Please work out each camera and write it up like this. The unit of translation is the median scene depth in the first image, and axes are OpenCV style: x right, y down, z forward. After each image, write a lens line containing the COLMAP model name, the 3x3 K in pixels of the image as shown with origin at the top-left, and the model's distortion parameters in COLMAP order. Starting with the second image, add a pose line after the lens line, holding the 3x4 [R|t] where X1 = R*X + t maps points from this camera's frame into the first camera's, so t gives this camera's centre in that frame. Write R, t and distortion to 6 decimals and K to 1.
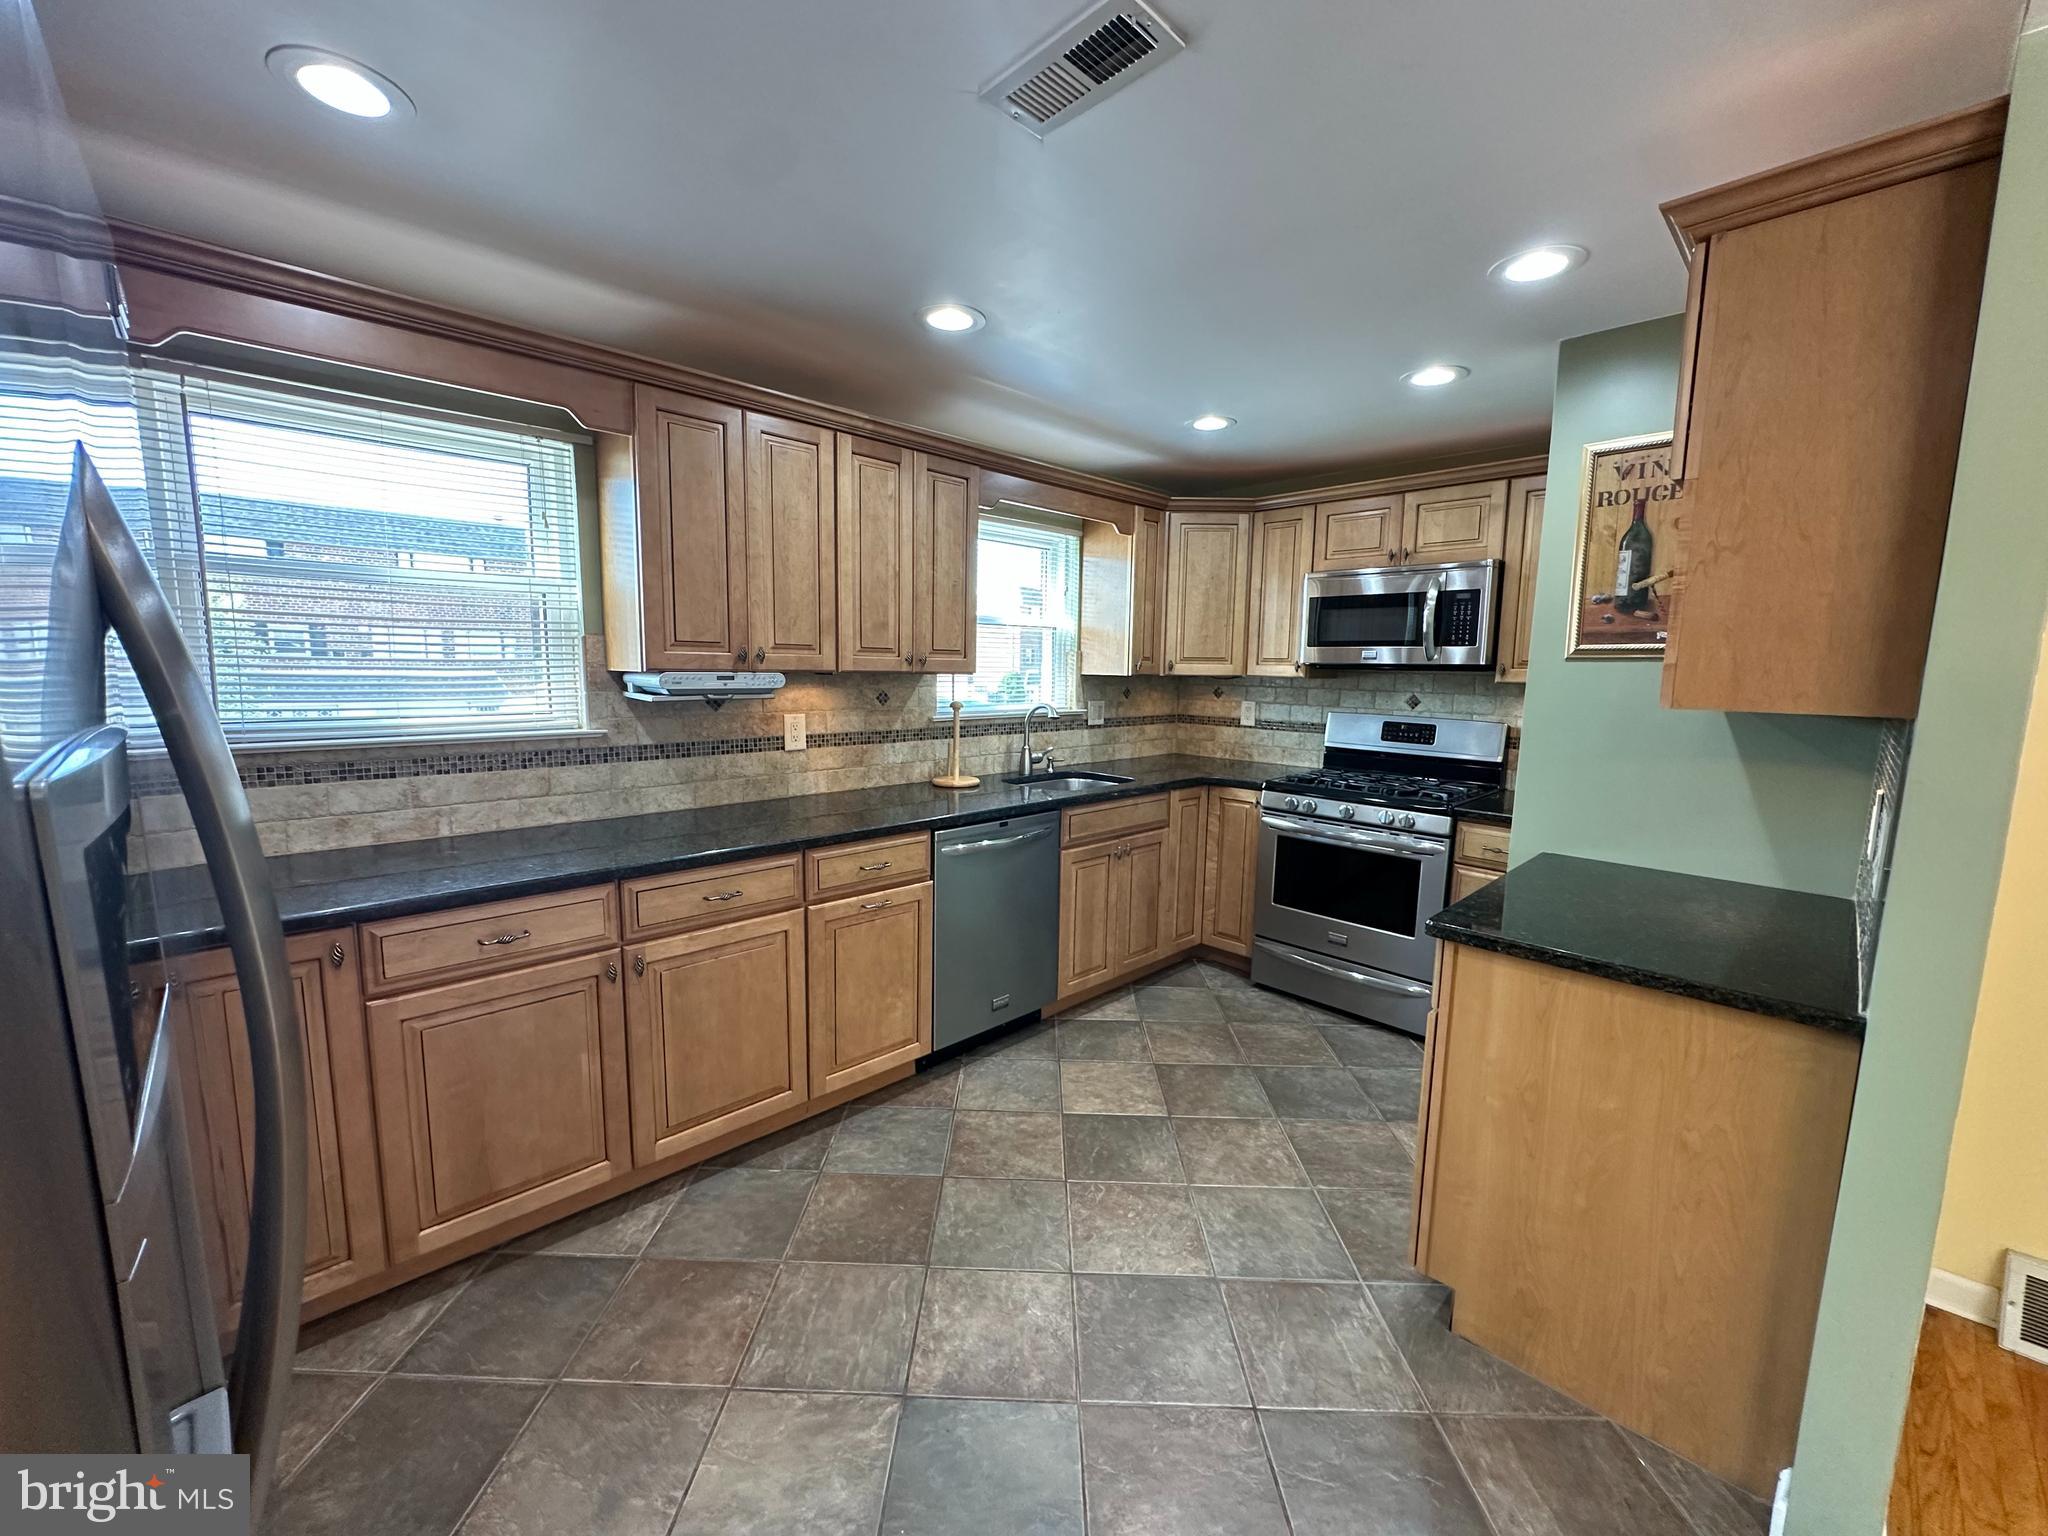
lens RADIAL K [[820.1, 0, 1024.1], [0, 820.1, 771.6], [0, 0, 1]] dist [-0.004937, 0.000884]
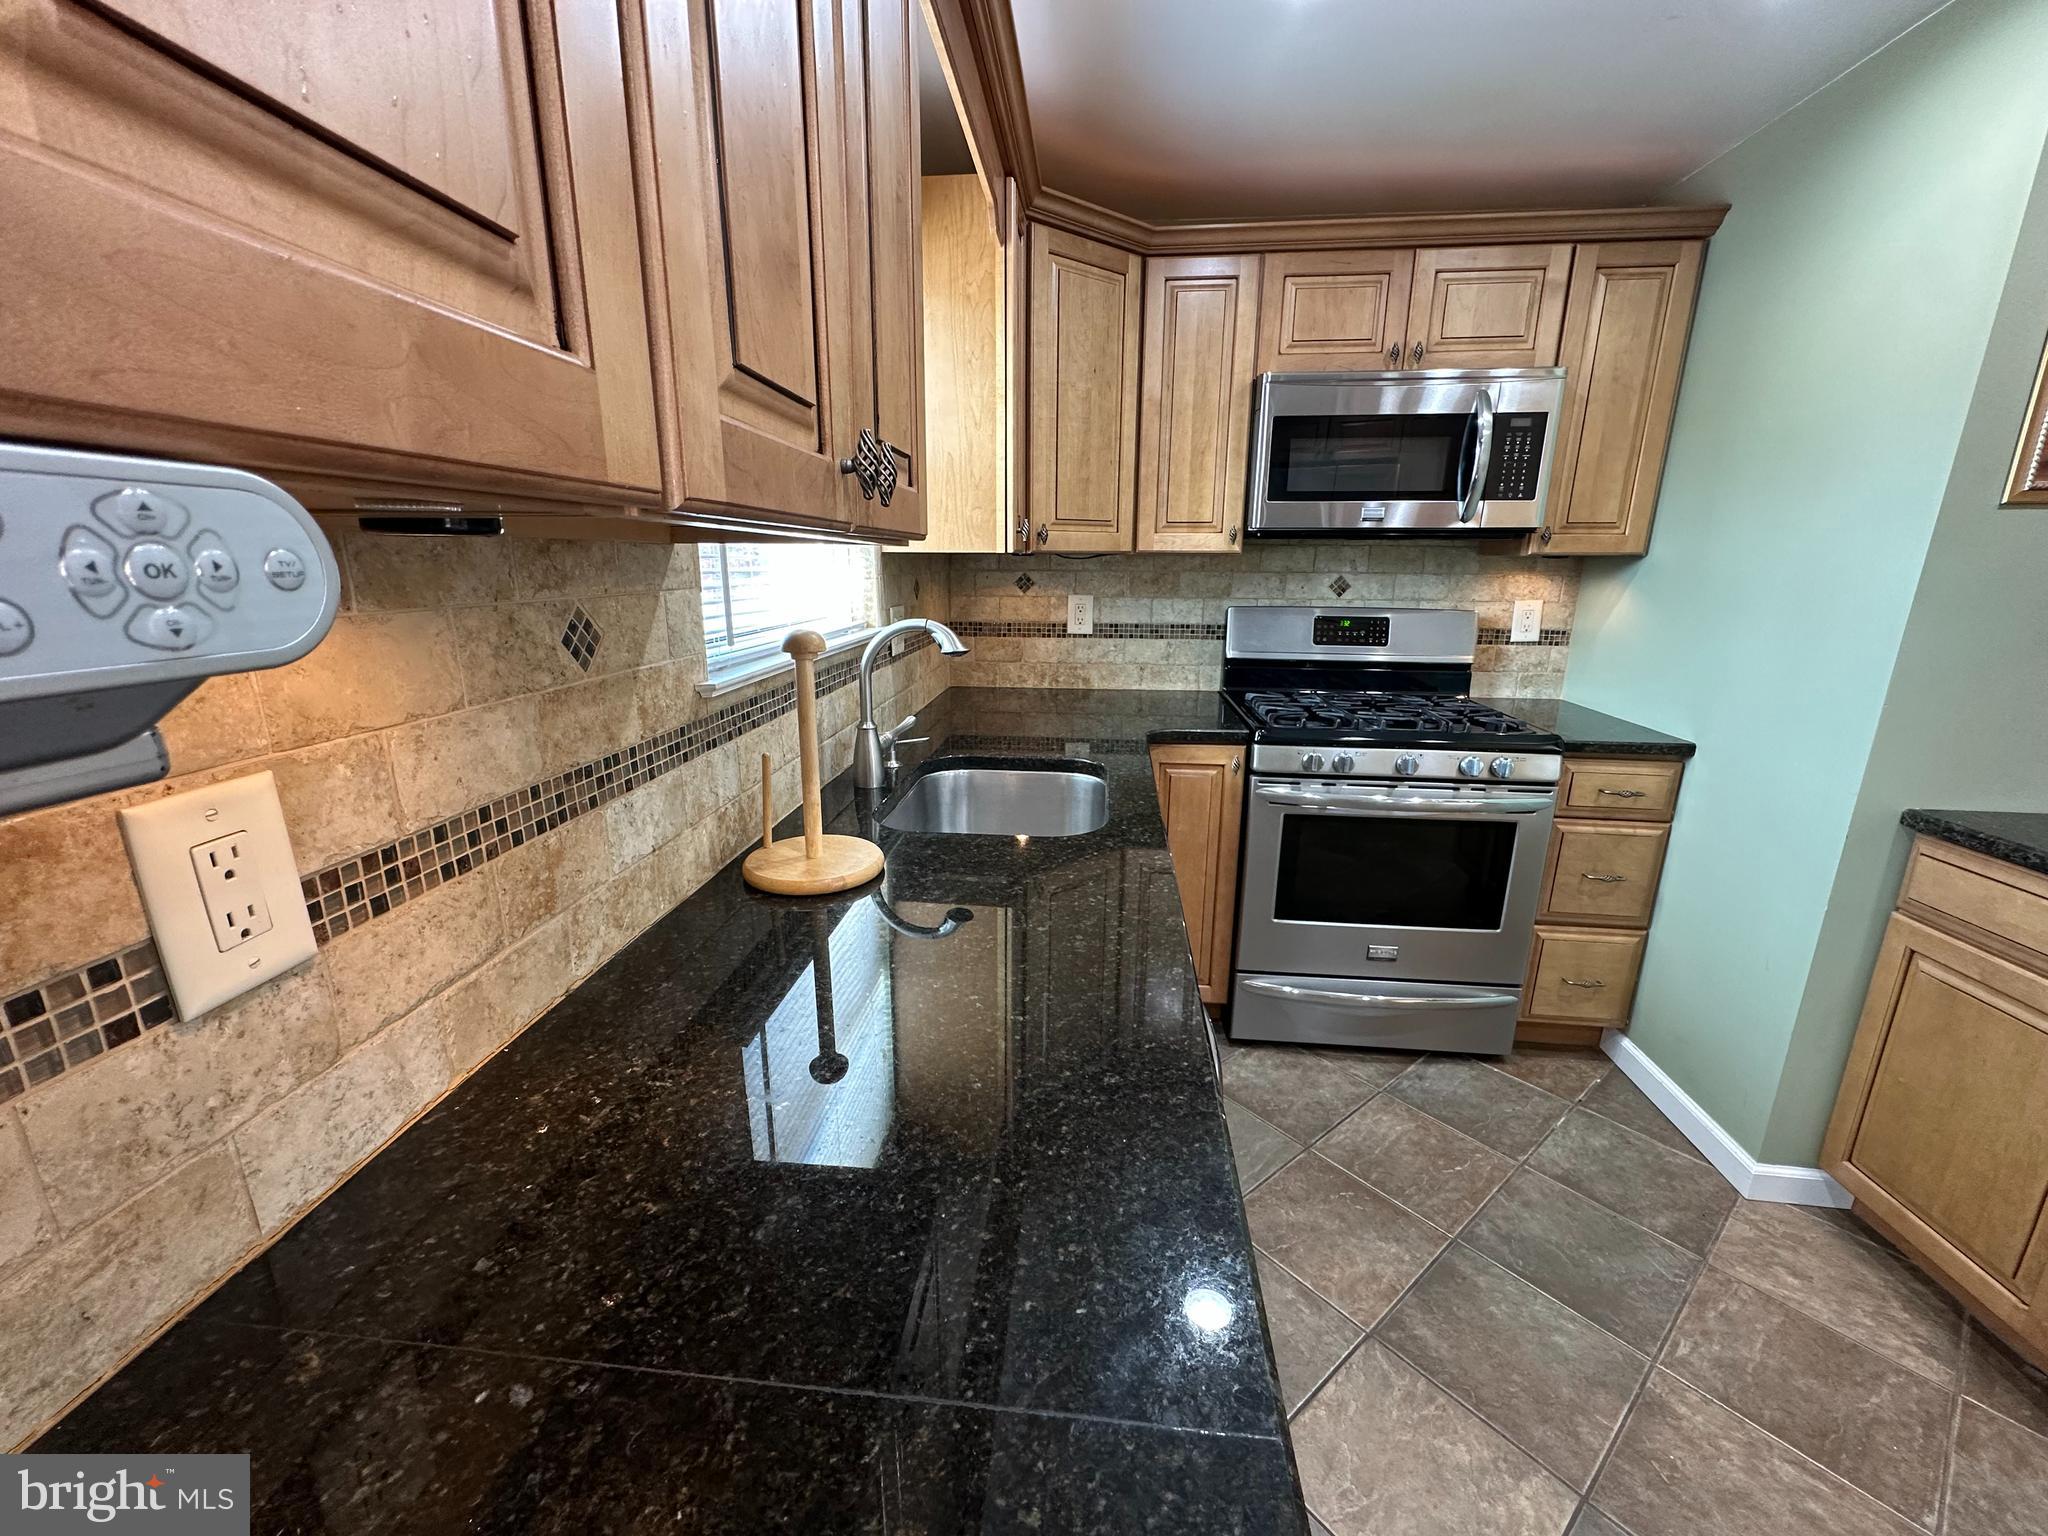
lens RADIAL K [[816.9, 0, 1023.7], [0, 816.9, 770.4], [0, 0, 1]] dist [-0.005491, 0.001296]
pose [[0.767246, -0.173609, 0.617409, -0.199824], [0.092864, 0.982593, 0.160895, -0.066652], [-0.634594, -0.066111, 0.770013, 0.607686]]
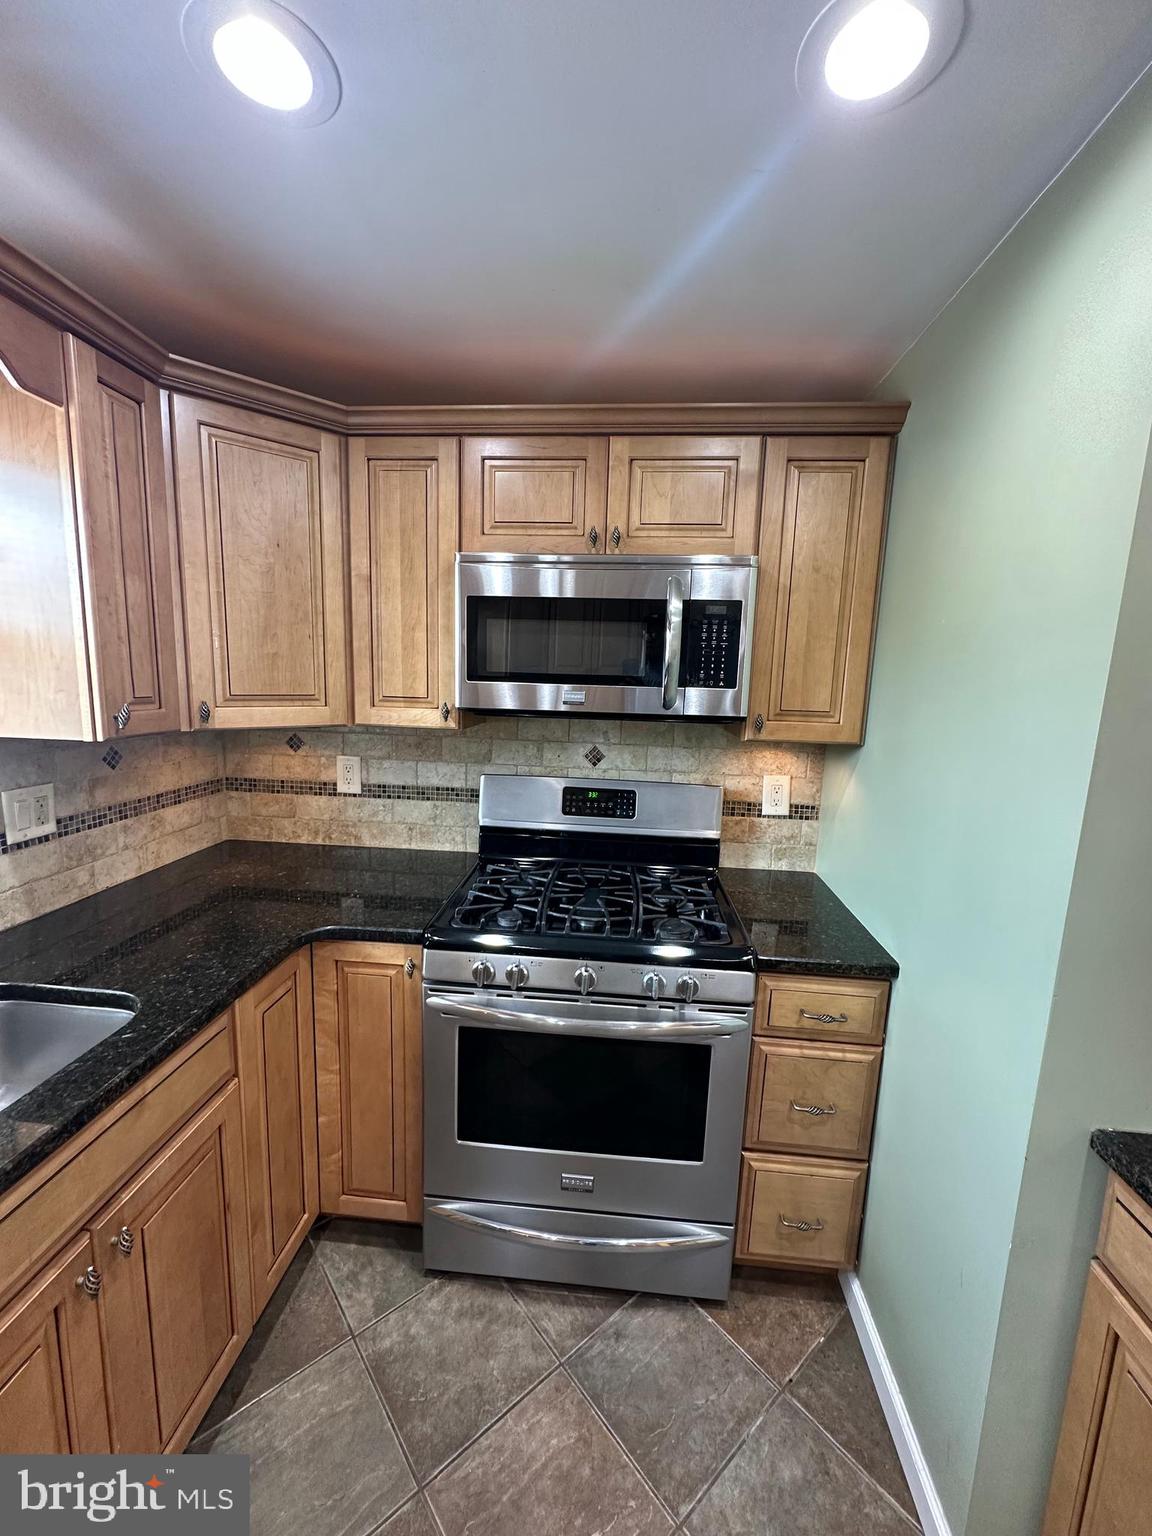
lens RADIAL K [[612.7, 0, 576.0], [0, 612.7, 768.0], [0, 0, 1]] dist [-0.005491, 0.001296]
pose [[0.754348, -0.089945, 0.650284, 0.108549], [0.067560, 0.995946, 0.059384, -0.106427], [-0.652989, -0.000862, 0.757367, 0.592332]]
